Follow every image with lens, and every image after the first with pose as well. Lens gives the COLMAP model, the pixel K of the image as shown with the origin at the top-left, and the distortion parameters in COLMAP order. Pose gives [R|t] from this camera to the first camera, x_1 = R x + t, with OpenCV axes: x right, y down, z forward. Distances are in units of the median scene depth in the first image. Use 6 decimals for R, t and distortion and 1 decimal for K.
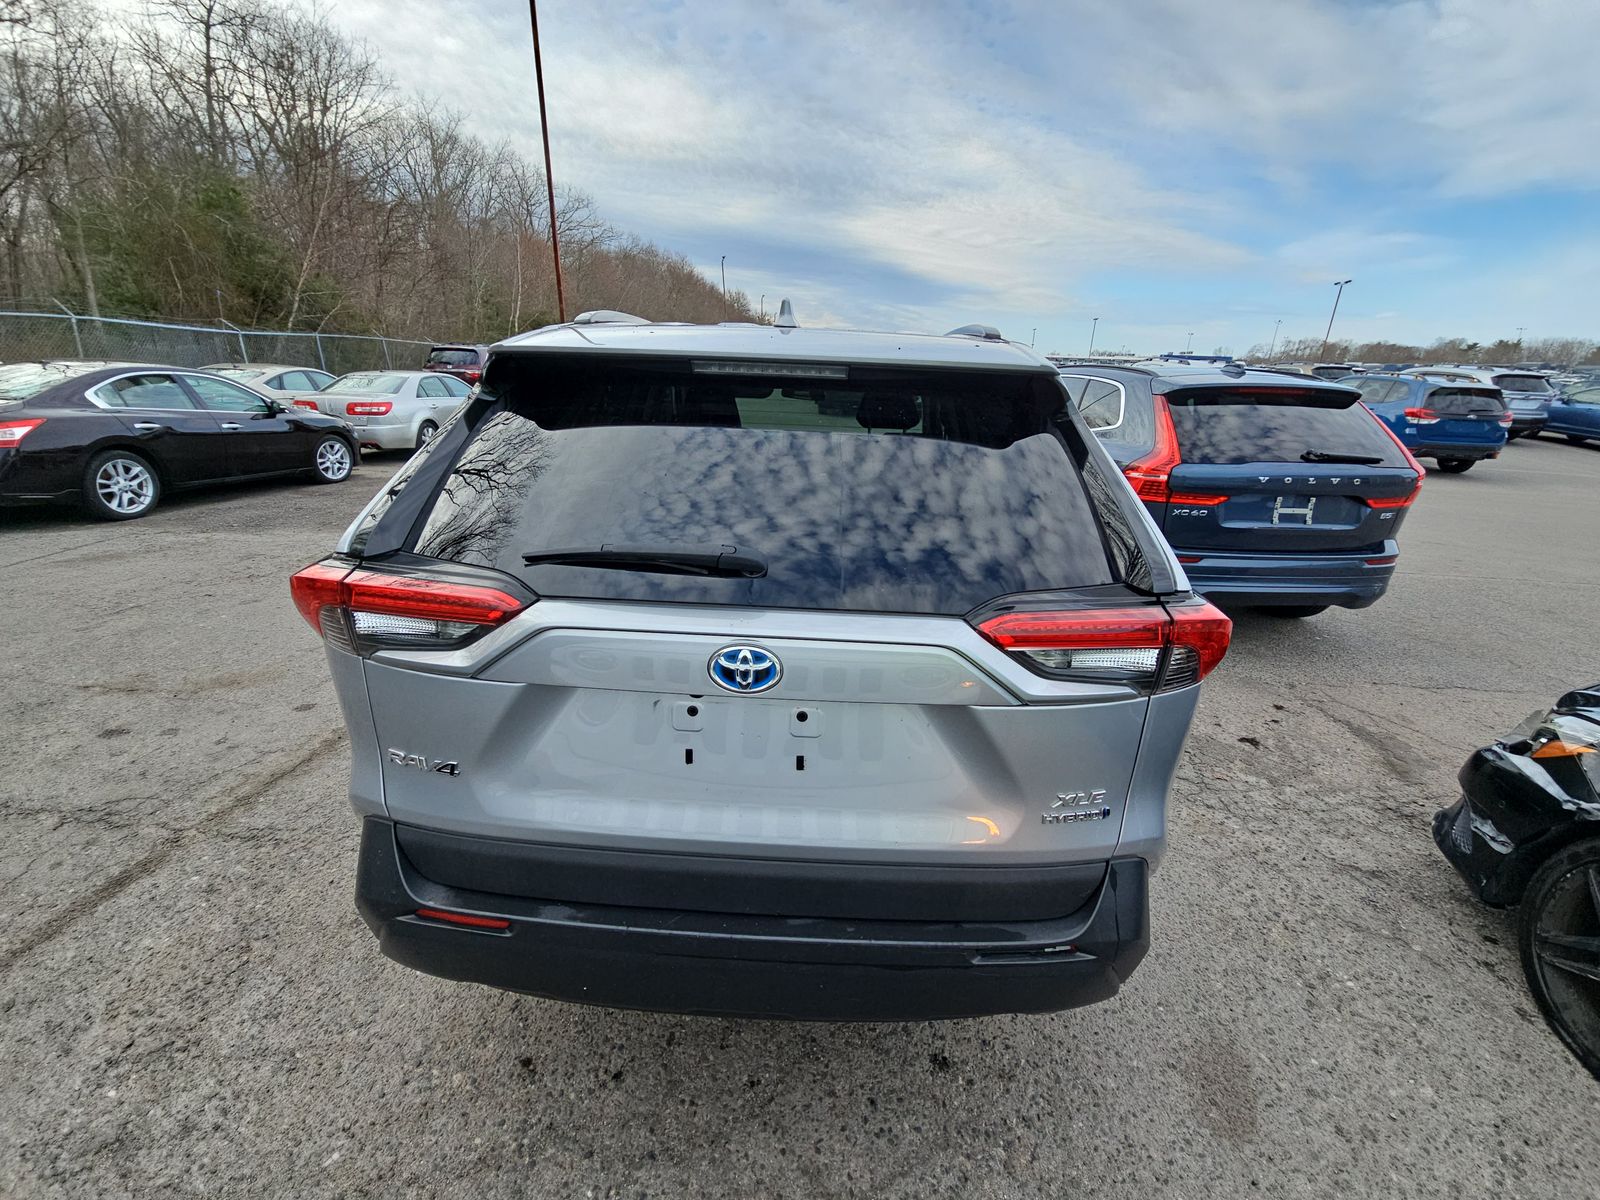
lens RADIAL K [[646.5, 0, 800.0], [0, 646.5, 600.0], [0, 0, 1]] dist [0.025786, -0.020088]
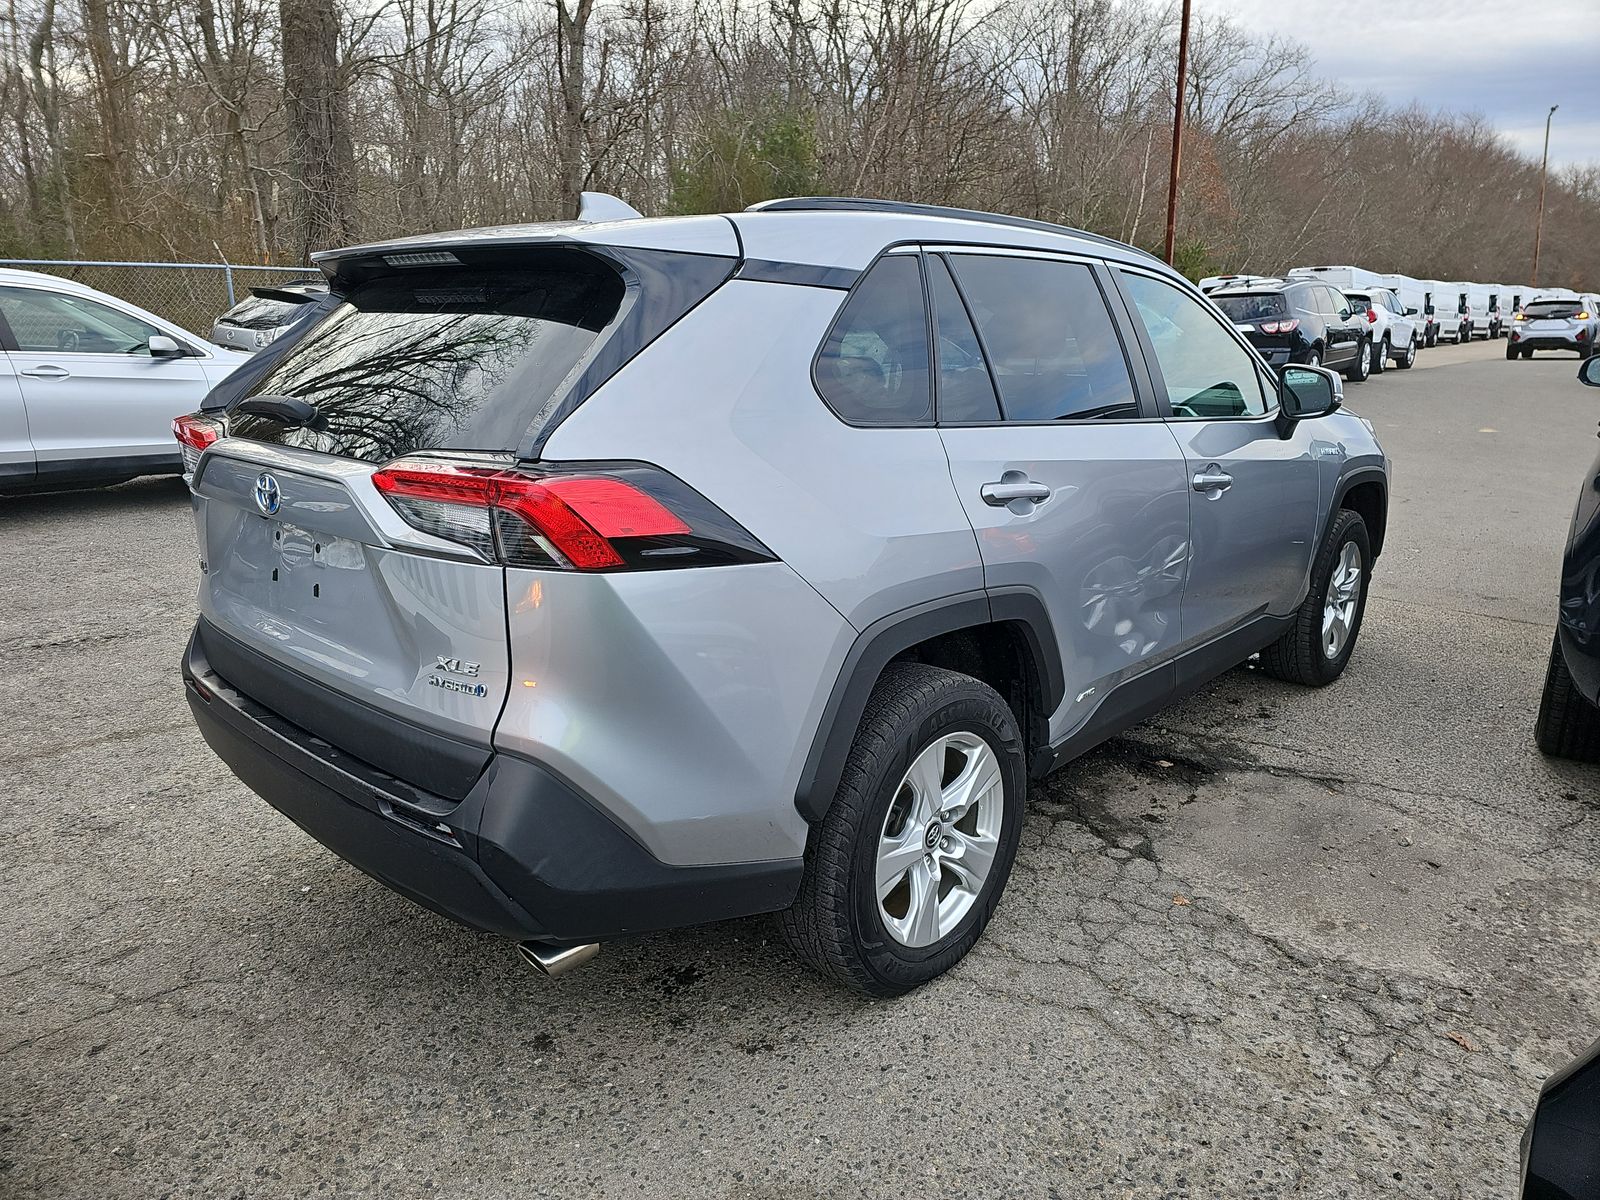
lens RADIAL K [[1046.6, 0, 800.0], [0, 1046.6, 600.0], [0, 0, 1]] dist [0.007017, 0.000797]
pose [[0.769114, 0.141538, -0.623242, 1.219311], [-0.192595, 0.981166, -0.014851, 0.090241], [0.609402, 0.131456, 0.781888, 0.048445]]
